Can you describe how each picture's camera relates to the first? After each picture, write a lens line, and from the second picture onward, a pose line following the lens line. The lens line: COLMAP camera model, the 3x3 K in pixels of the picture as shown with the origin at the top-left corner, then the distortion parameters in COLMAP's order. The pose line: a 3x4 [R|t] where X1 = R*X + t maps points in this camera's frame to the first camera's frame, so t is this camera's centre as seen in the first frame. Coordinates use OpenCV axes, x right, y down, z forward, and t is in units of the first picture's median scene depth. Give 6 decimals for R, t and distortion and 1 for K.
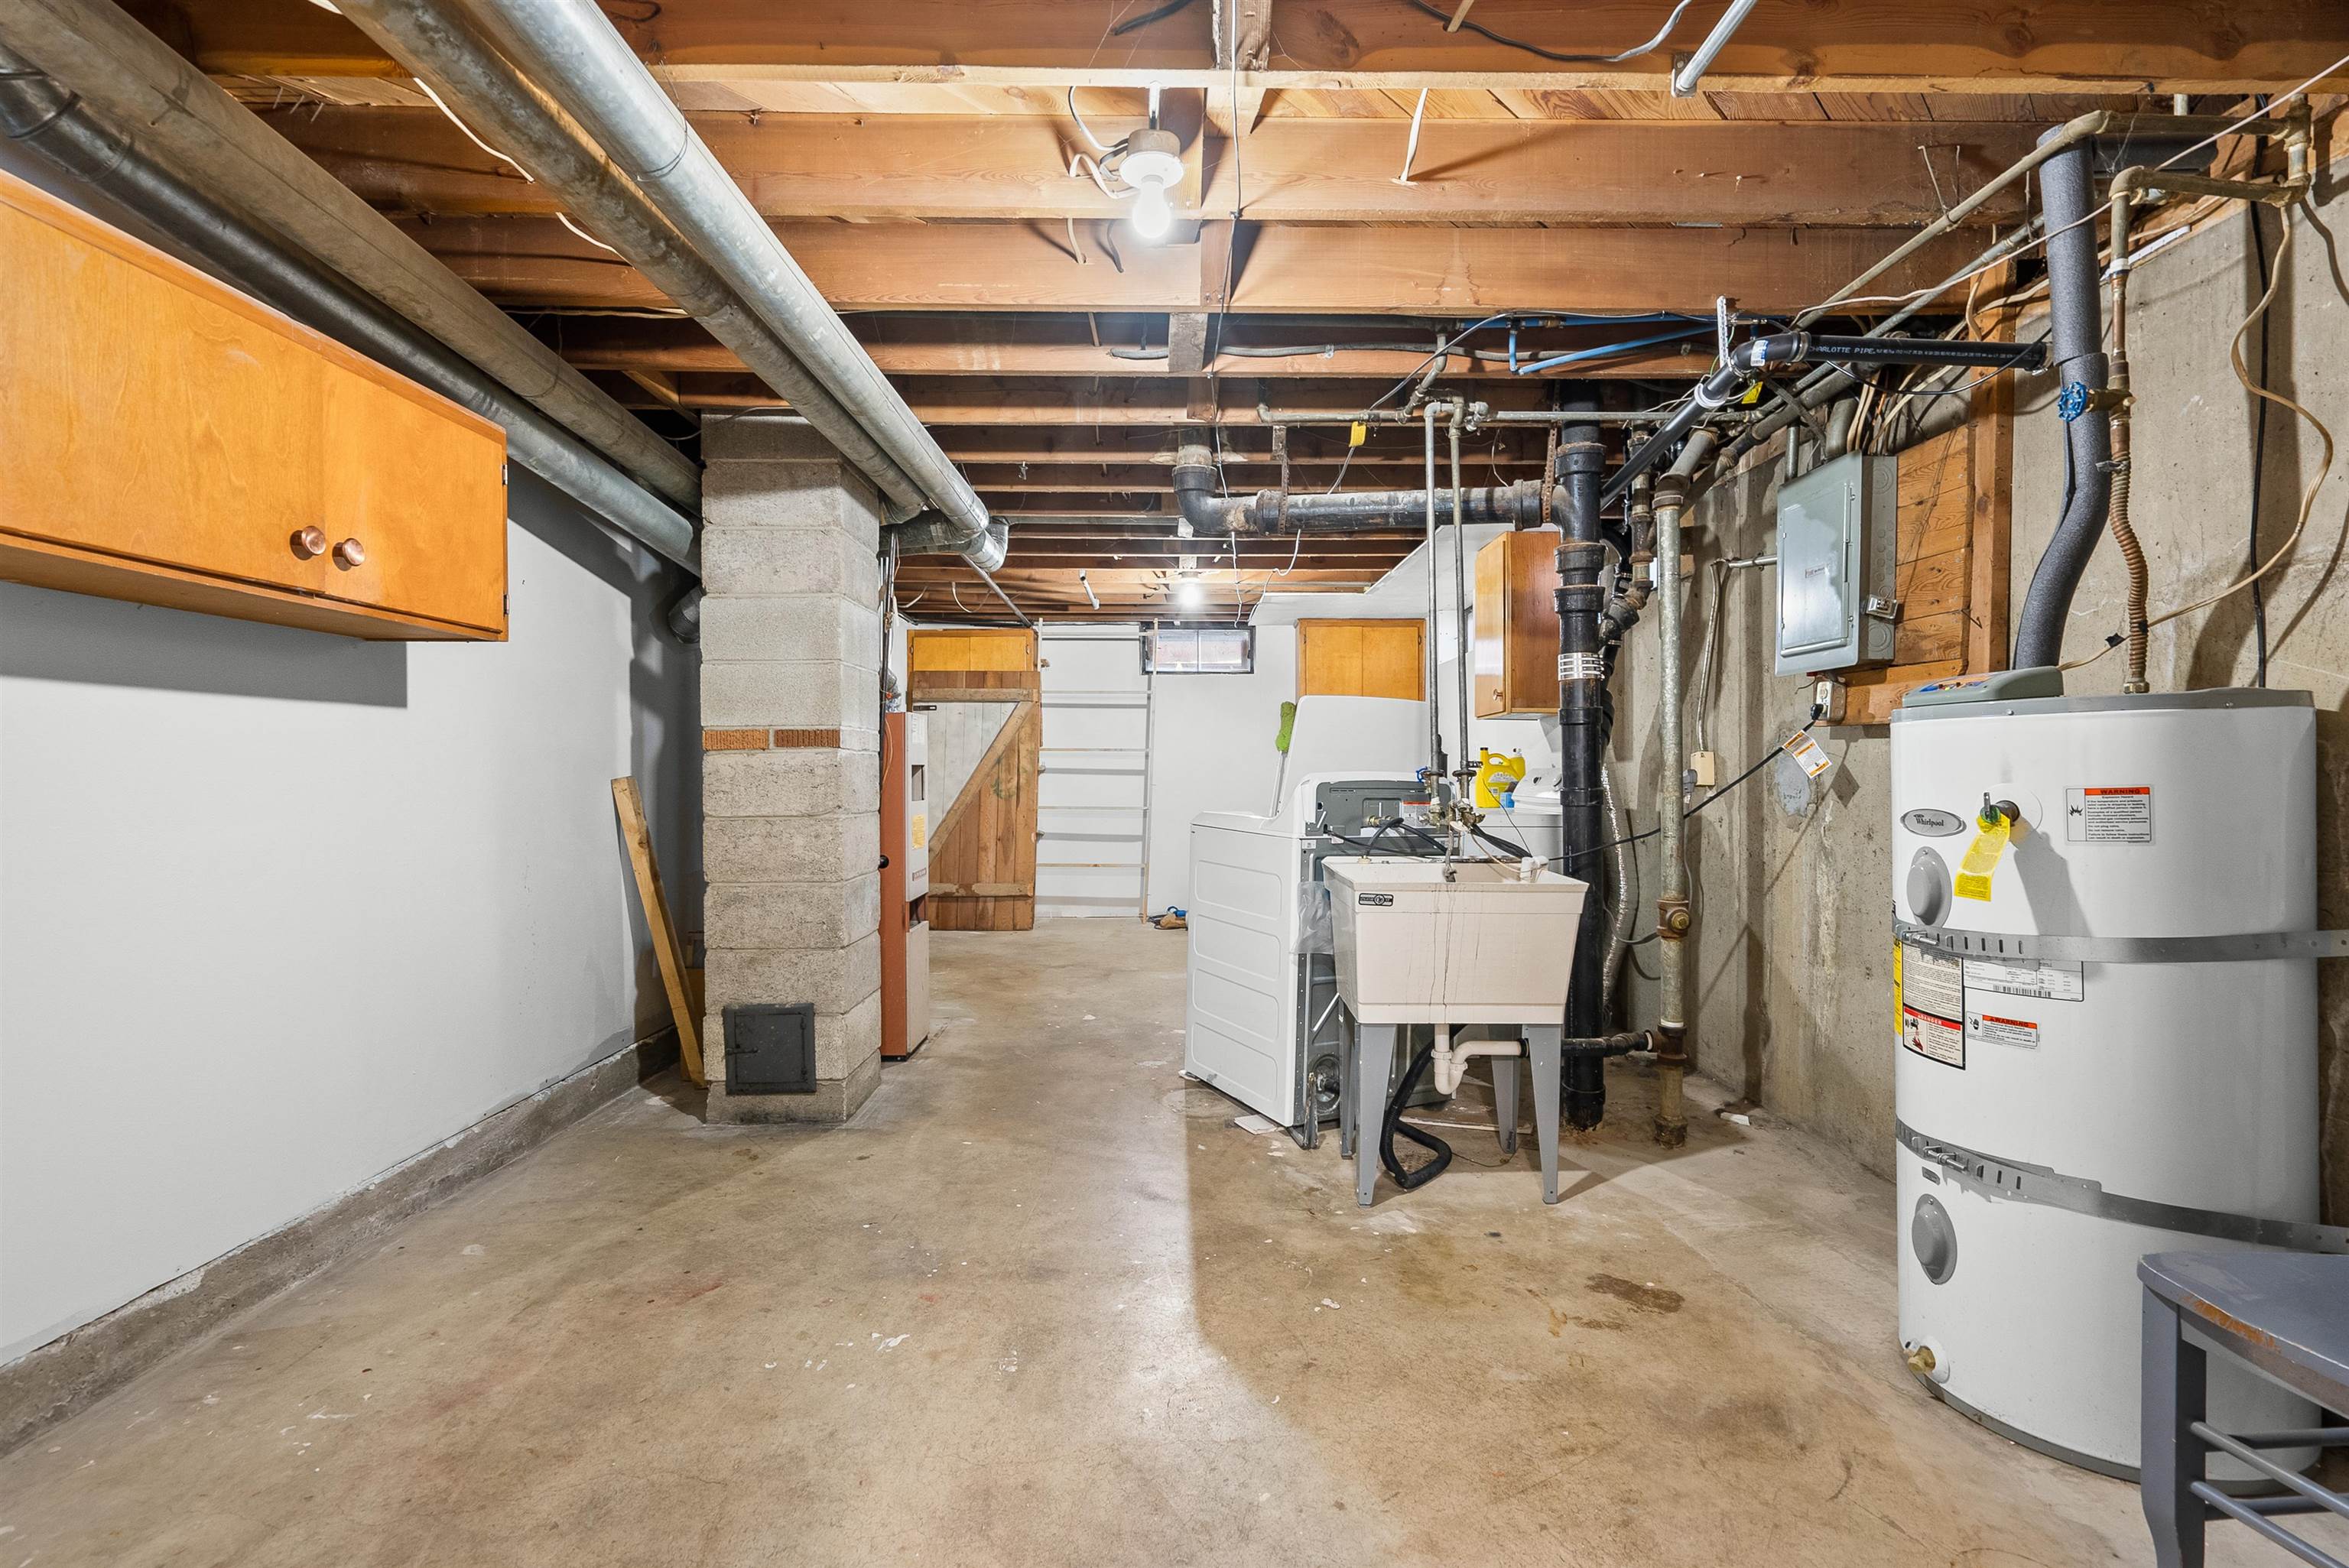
lens RADIAL K [[1078.0, 0, 1181.8], [0, 1078.0, 771.0], [0, 0, 1]] dist [-0.014278, -0.000016]
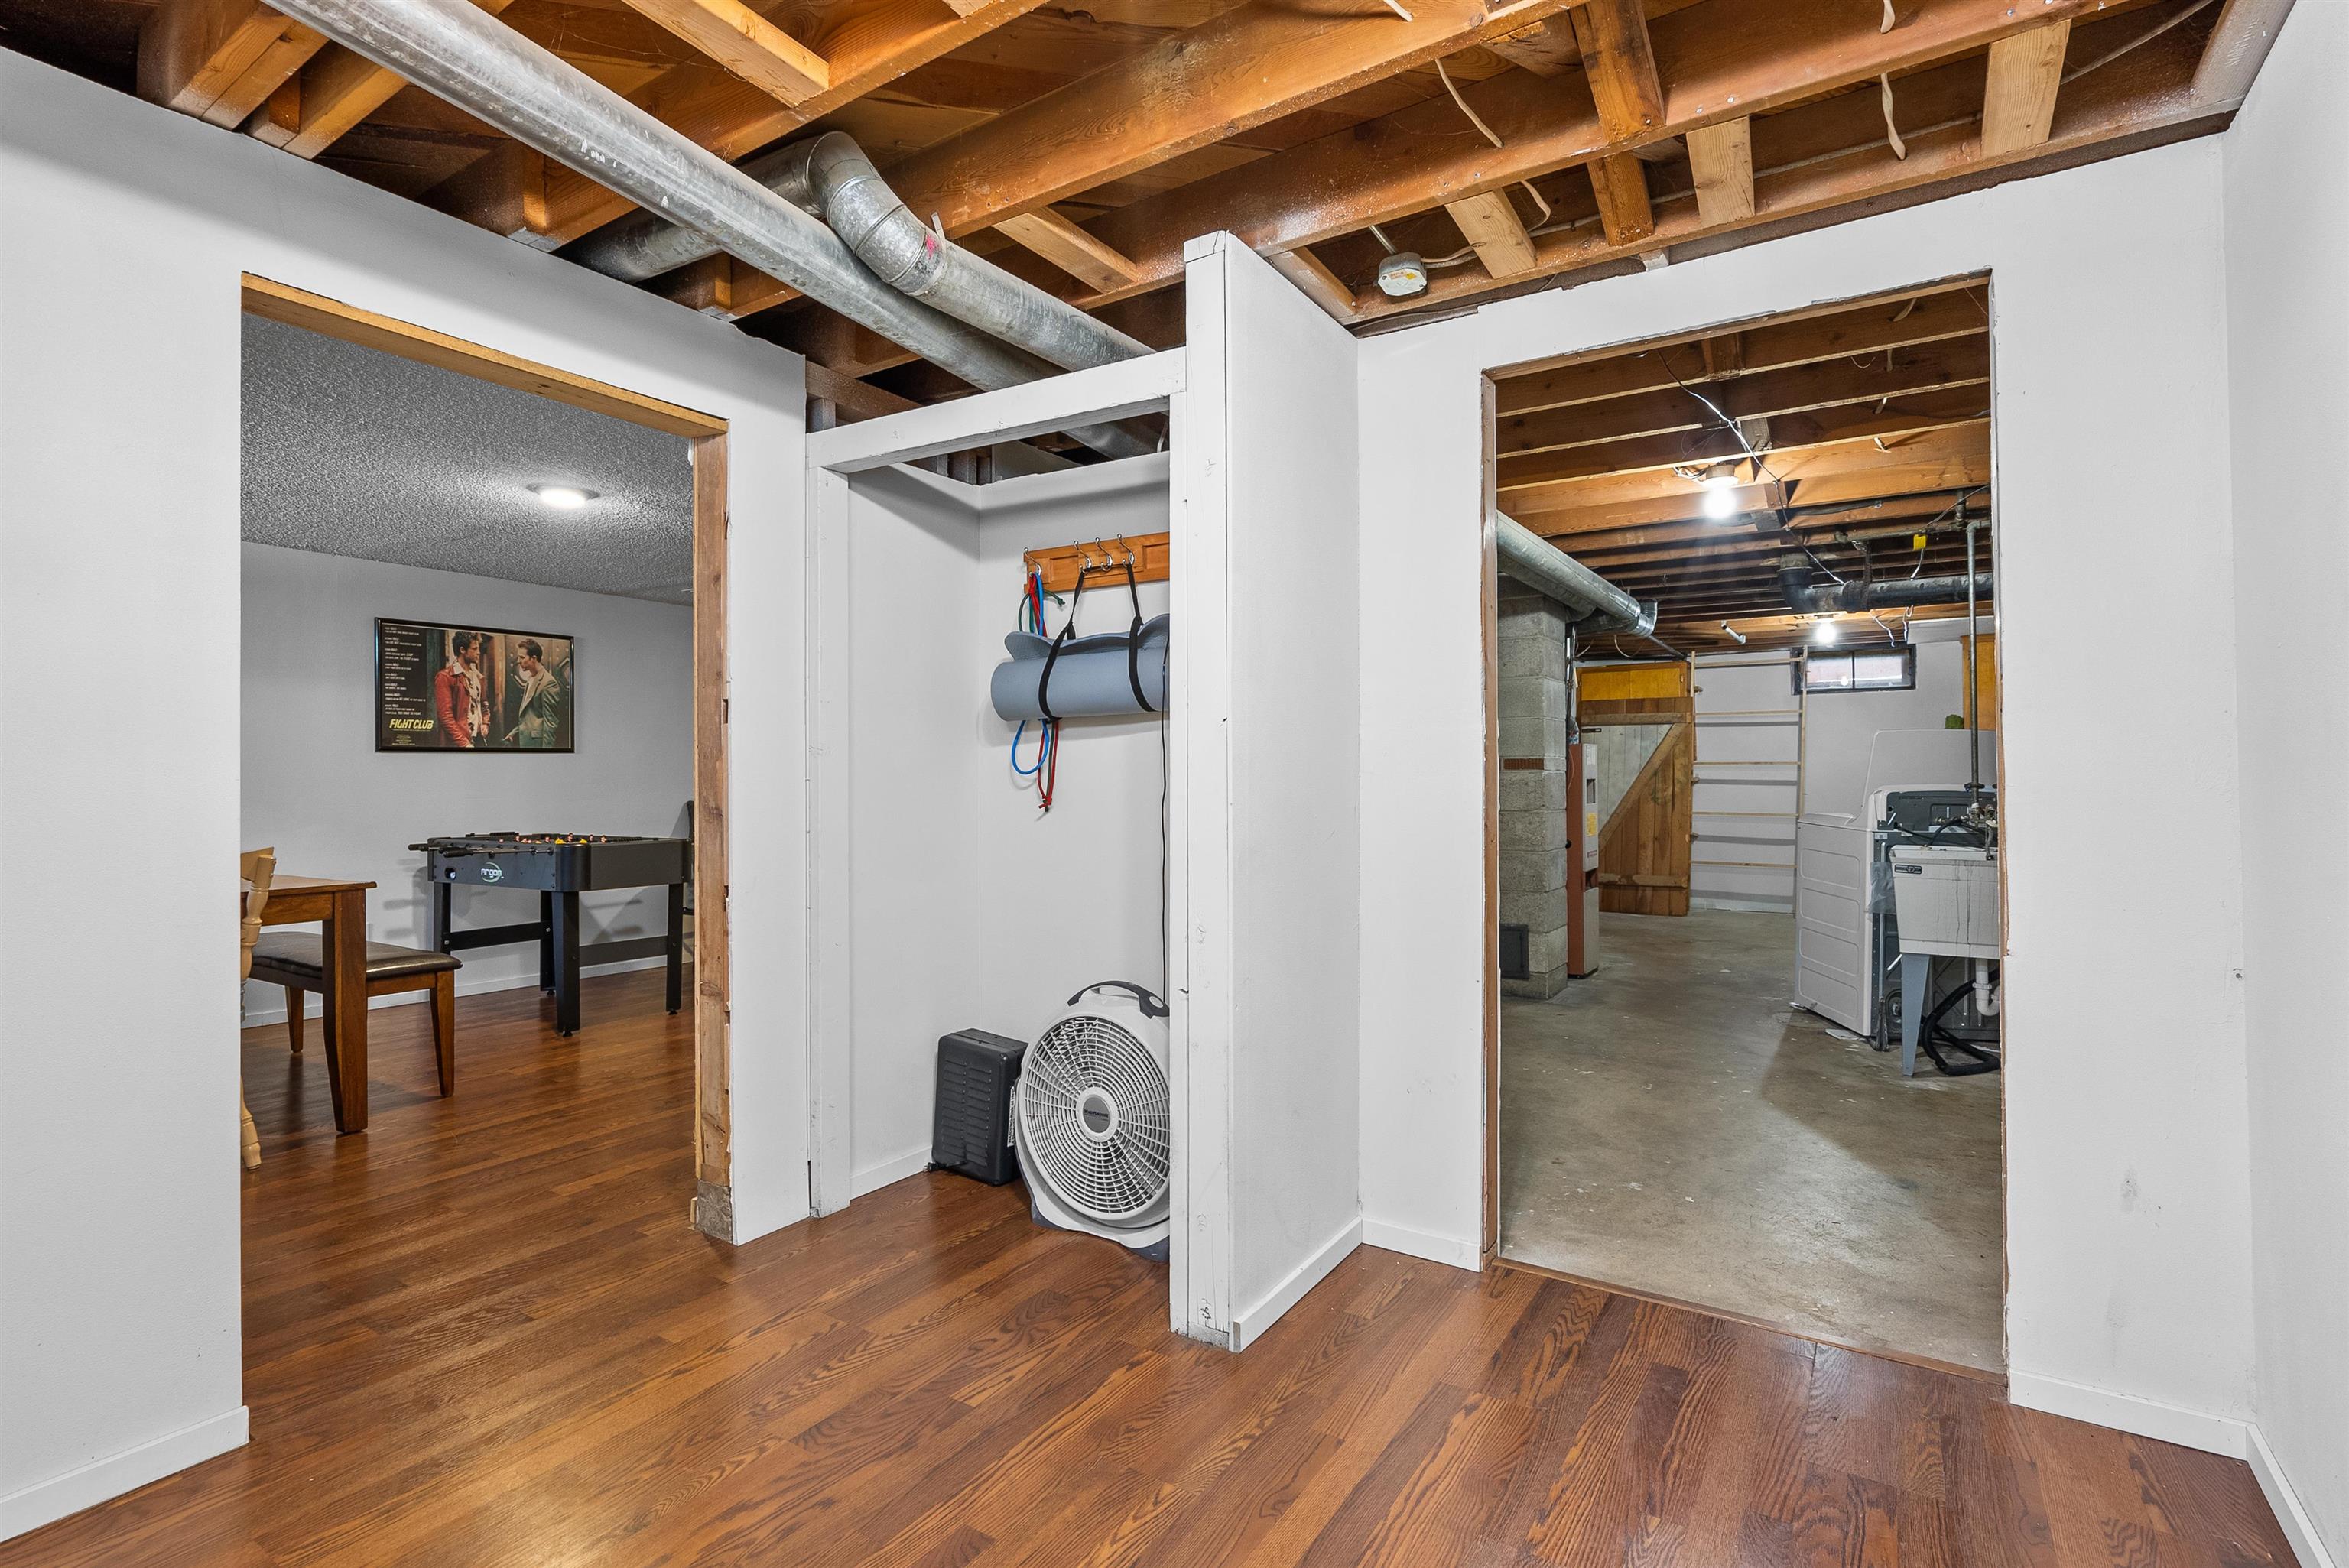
lens RADIAL K [[1078.0, 0, 1184.8], [0, 1078.0, 770.3], [0, 0, 1]] dist [-0.014278, -0.000016]
pose [[0.831113, -0.006295, -0.556068, 0.083151], [0.001496, 0.999958, -0.009083, -0.003879], [0.556101, 0.006717, 0.831087, -0.396966]]
